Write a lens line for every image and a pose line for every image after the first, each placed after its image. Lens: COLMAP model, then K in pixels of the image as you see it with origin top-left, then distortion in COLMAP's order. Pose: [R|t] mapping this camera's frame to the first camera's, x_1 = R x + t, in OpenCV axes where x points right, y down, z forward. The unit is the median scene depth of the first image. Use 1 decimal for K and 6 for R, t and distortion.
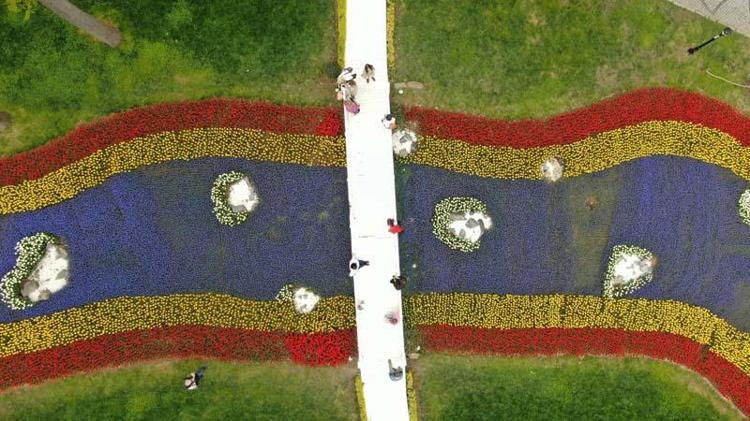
lens RADIAL K [[538.2, 0, 375.0], [0, 538.2, 210.5], [0, 0, 1]] dist [-0.012085, -0.002000]
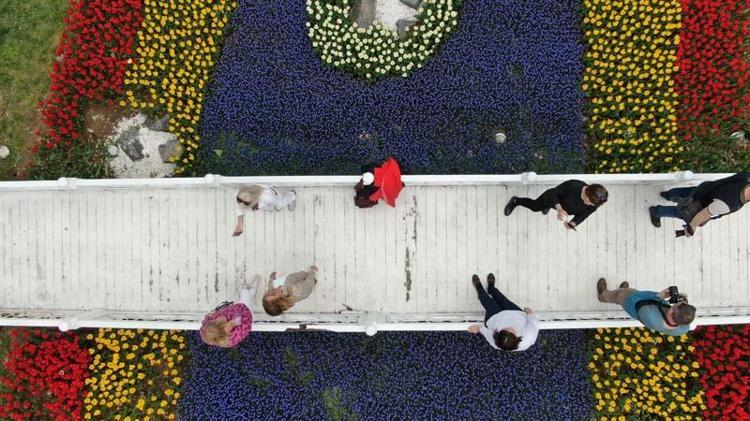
lens RADIAL K [[538.2, 0, 375.0], [0, 538.2, 210.5], [0, 0, 1]] dist [-0.012085, -0.002000]
pose [[0.056696, -0.997223, 0.048299, 0.006458], [0.998390, 0.056552, -0.004356, 0.027898], [0.001613, 0.048468, 0.998823, 0.665634]]
